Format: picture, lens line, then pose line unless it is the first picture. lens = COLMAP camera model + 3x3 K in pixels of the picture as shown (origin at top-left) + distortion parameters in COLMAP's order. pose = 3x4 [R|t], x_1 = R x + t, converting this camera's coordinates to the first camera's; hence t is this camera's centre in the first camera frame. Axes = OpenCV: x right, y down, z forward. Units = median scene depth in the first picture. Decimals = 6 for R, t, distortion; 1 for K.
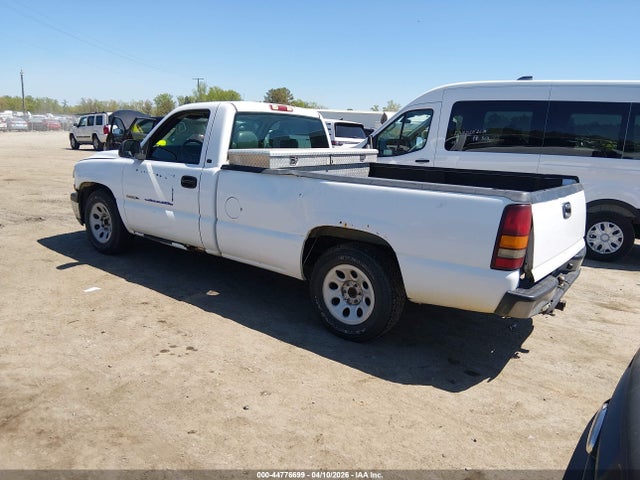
lens RADIAL K [[498.4, 0, 320.0], [0, 498.4, 240.0], [0, 0, 1]] dist [0.085345, -0.151942]
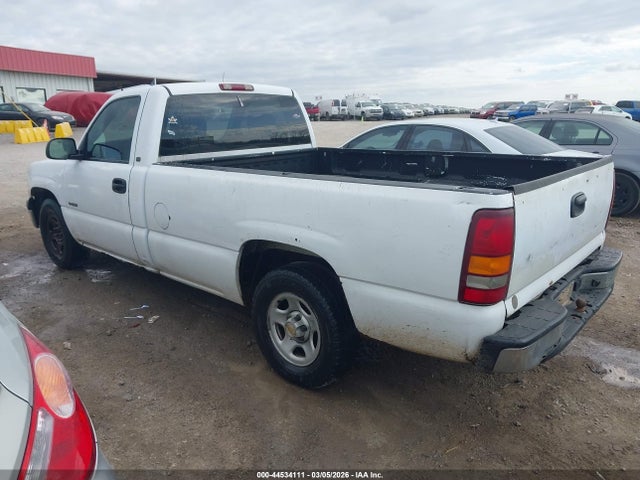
lens RADIAL K [[498.4, 0, 320.0], [0, 498.4, 240.0], [0, 0, 1]] dist [0.085345, -0.151942]
pose [[0.996113, -0.050004, -0.072520, 0.130790], [0.052908, 0.997849, 0.038694, -0.041688], [0.070429, -0.042380, 0.996616, 0.196726]]
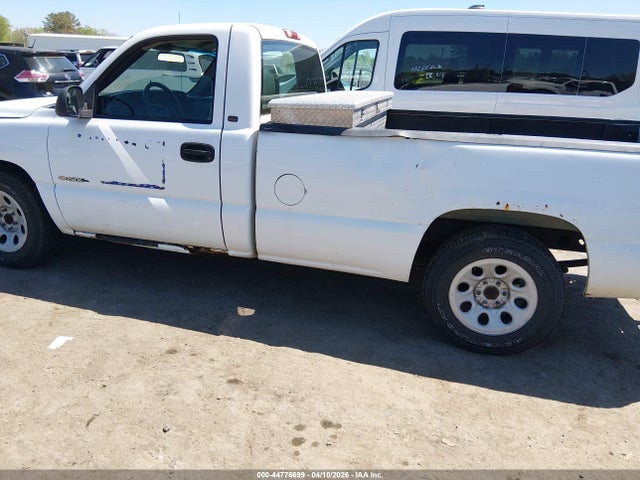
lens RADIAL K [[498.4, 0, 320.0], [0, 498.4, 240.0], [0, 0, 1]] dist [0.085345, -0.151942]
pose [[0.927932, -0.124388, 0.351384, -0.368415], [0.080220, 0.987230, 0.137631, -0.083629], [-0.364016, -0.099525, 0.926060, 0.344787]]
